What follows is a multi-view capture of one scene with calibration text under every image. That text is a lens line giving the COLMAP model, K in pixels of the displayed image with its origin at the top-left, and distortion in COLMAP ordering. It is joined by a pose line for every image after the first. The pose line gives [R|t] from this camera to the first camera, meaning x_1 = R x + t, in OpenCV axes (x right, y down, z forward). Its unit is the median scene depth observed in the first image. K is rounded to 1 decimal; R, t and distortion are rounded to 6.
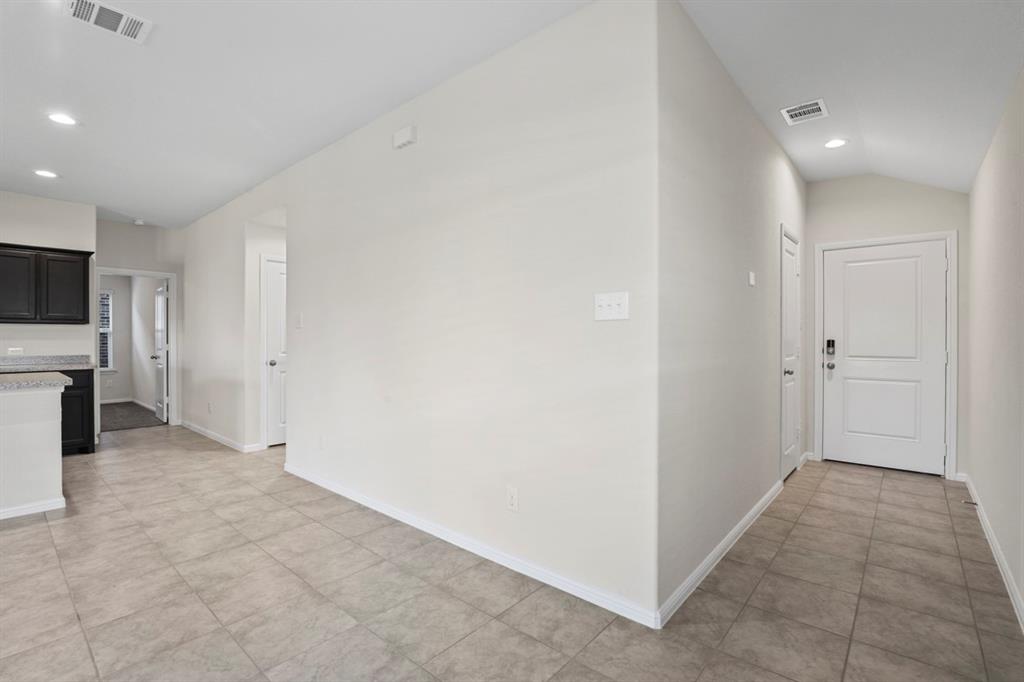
lens RADIAL K [[471.0, 0, 517.8], [0, 471.0, 338.2], [0, 0, 1]] dist [-0.035558, 0.006810]
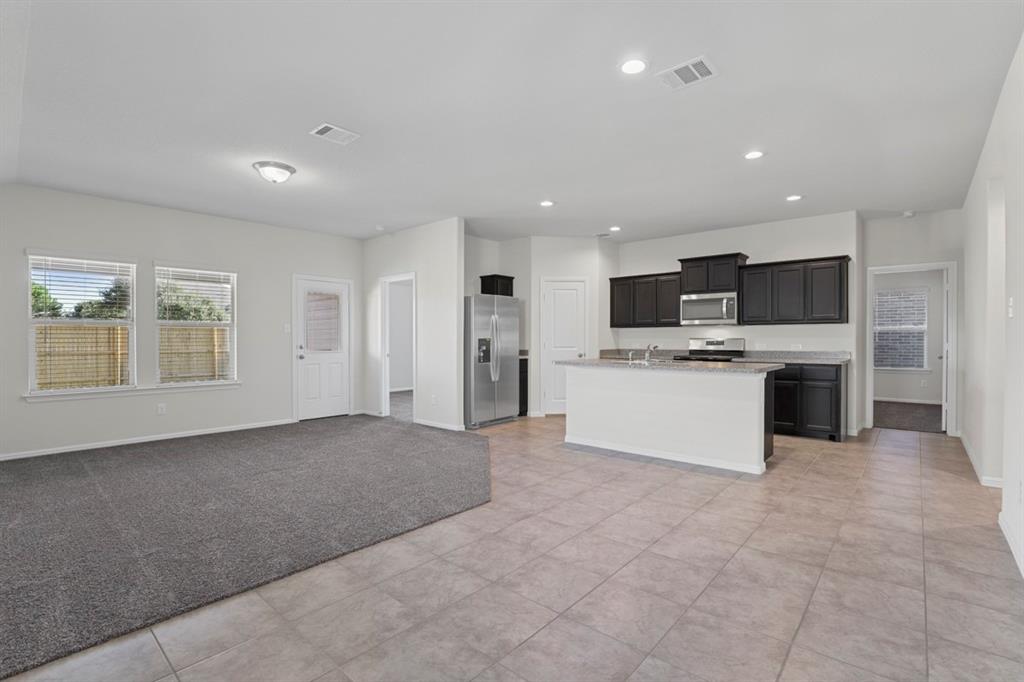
lens RADIAL K [[471.0, 0, 515.0], [0, 471.0, 341.7], [0, 0, 1]] dist [-0.035558, 0.006810]
pose [[-0.006328, 0.006515, -0.999959, 0.263635], [-0.000619, 0.999979, 0.006519, 0.010985], [0.999980, 0.000660, -0.006324, 0.387655]]
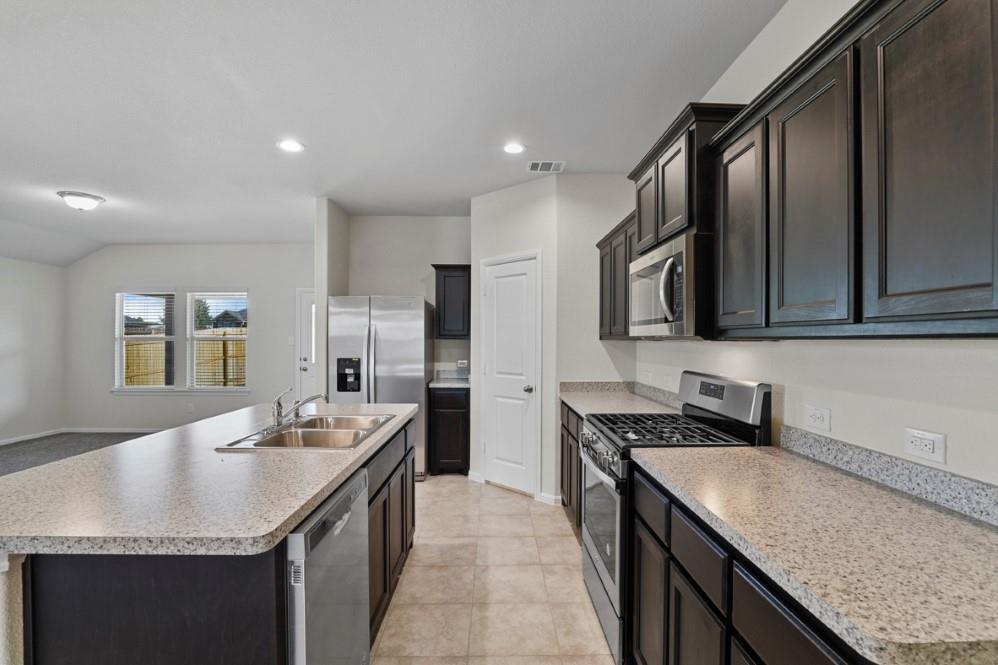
lens RADIAL K [[459.0, 0, 505.7], [0, 459.0, 340.1], [0, 0, 1]] dist [-0.035558, 0.006810]
pose [[-0.742775, 0.002063, -0.669538, -1.191521], [-0.001397, 0.999988, 0.004631, -0.051717], [0.669540, 0.004376, -0.742763, 1.630126]]
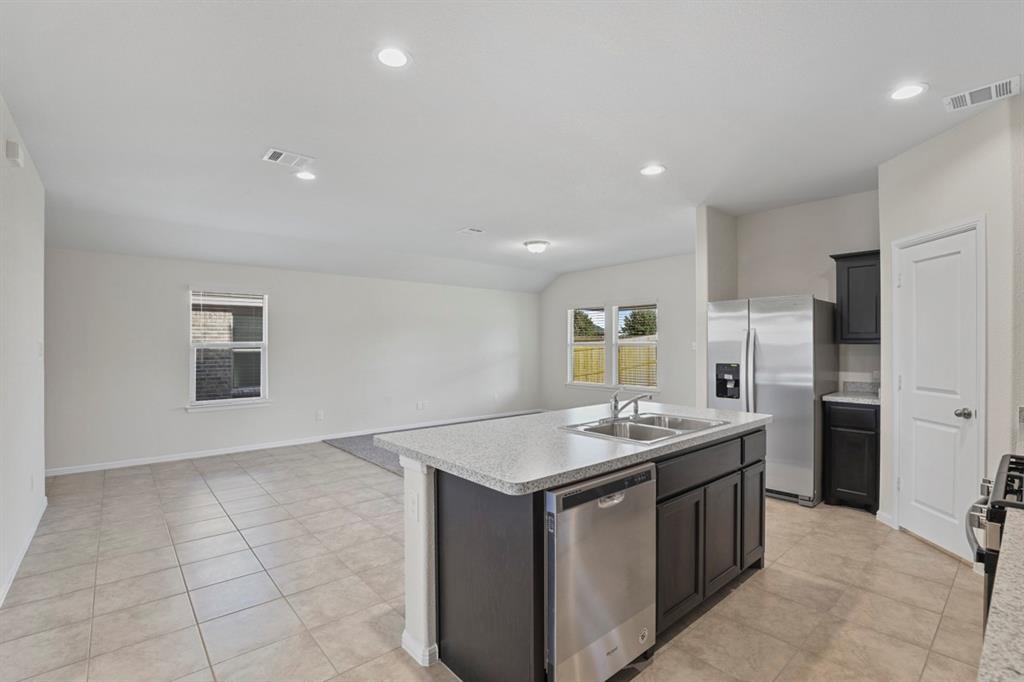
lens RADIAL K [[471.0, 0, 519.1], [0, 471.0, 344.9], [0, 0, 1]] dist [-0.035558, 0.006810]
pose [[-0.990325, 0.006433, 0.138618, -1.349439], [0.006750, 0.999976, 0.001812, -0.052594], [-0.138603, 0.002730, -0.990344, 1.749430]]
